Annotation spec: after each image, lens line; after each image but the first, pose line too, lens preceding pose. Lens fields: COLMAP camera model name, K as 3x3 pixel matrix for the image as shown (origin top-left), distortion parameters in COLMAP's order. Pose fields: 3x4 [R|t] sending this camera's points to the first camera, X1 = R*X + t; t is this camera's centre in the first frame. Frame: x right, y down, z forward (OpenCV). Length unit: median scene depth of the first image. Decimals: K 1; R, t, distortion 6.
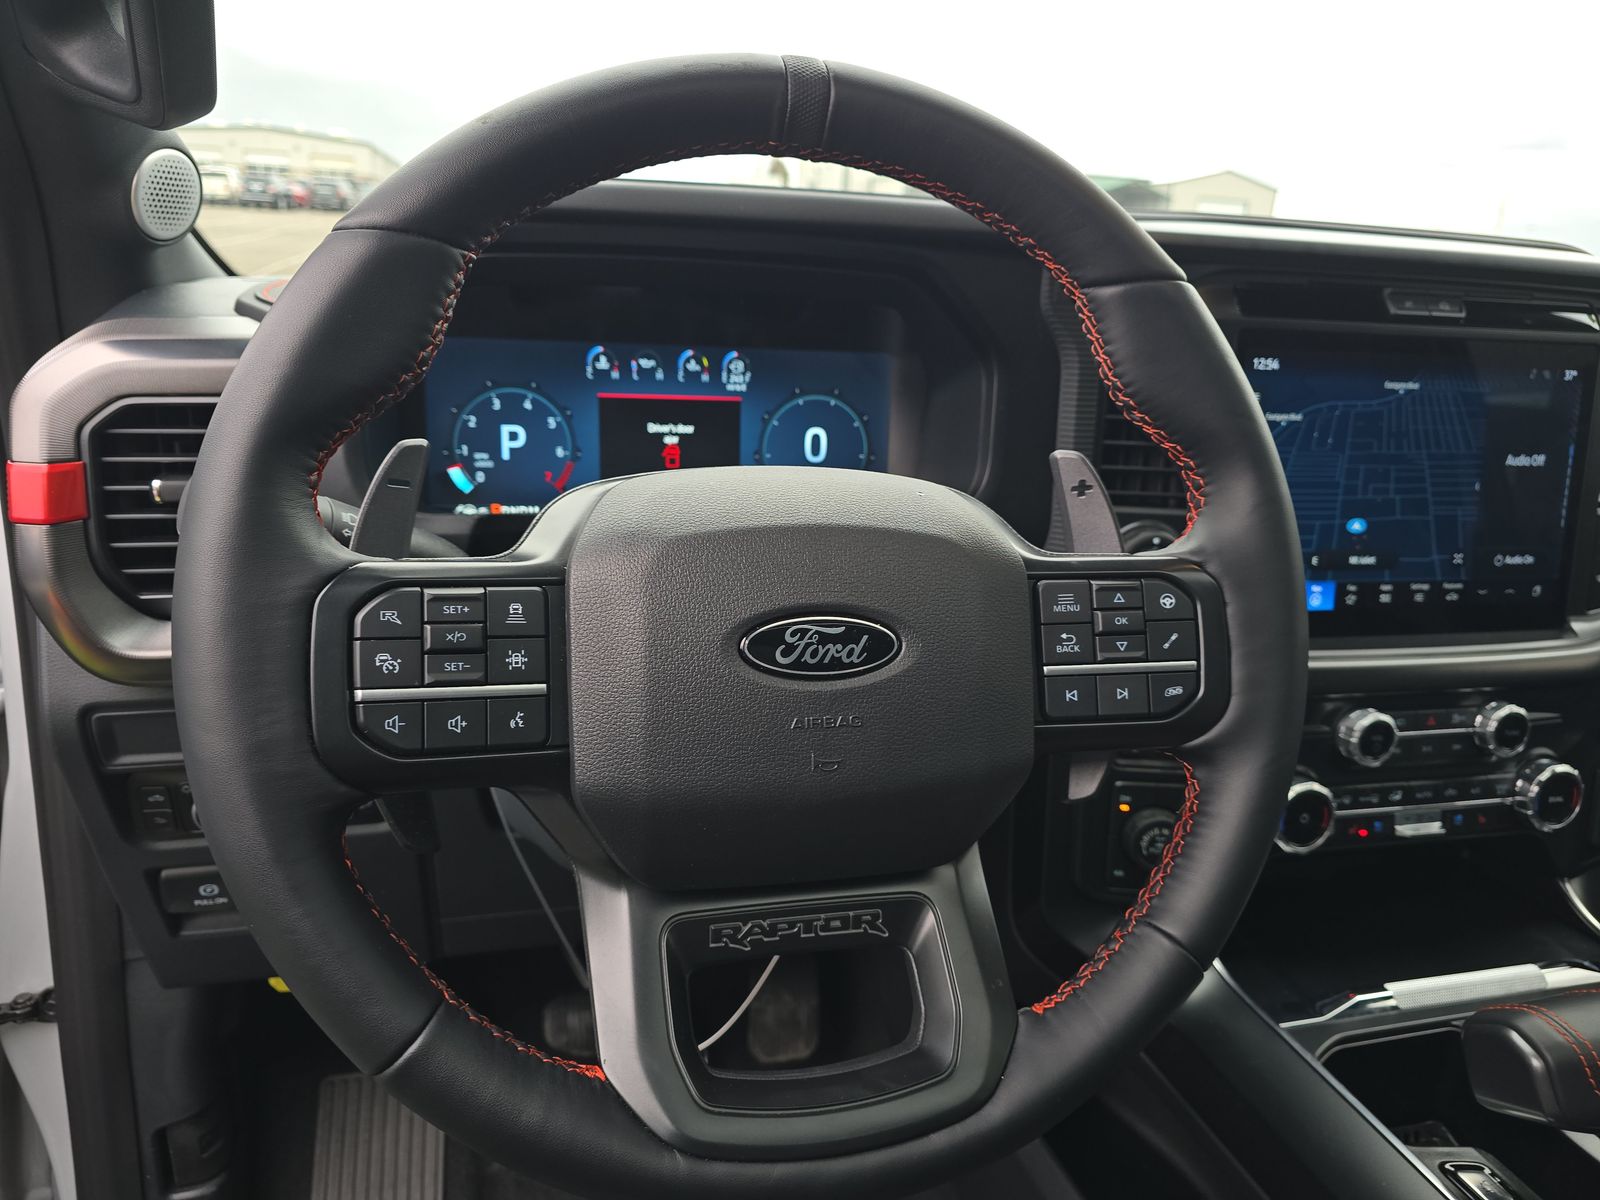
lens RADIAL K [[1085.8, 0, 802.6], [0, 1085.8, 613.1], [0, 0, 1]] dist [-0.002286, -0.001597]
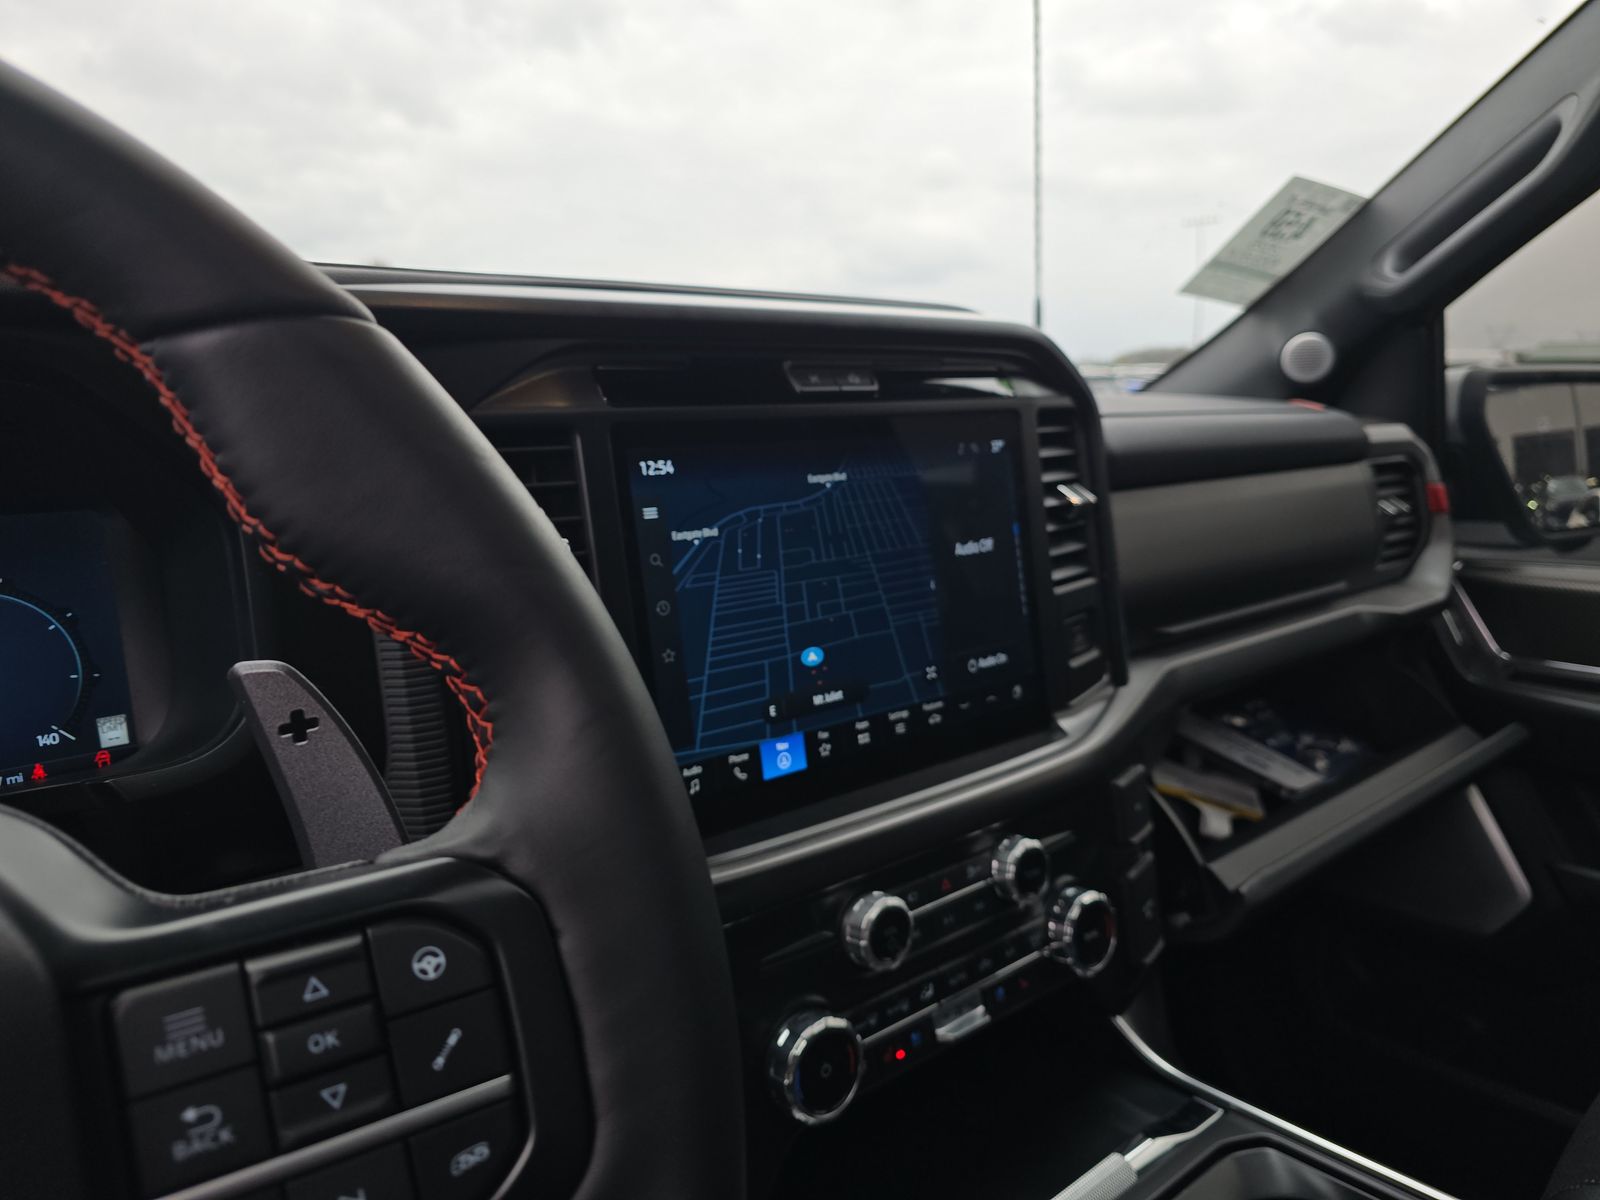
lens RADIAL K [[1054.3, 0, 798.0], [0, 1054.3, 606.6], [0, 0, 1]] dist [0.050723, -0.004013]
pose [[0.900693, -0.150778, 0.407454, 0.198121], [0.198284, 0.977137, -0.076727, -0.060029], [-0.386569, 0.149899, 0.909997, 0.307927]]
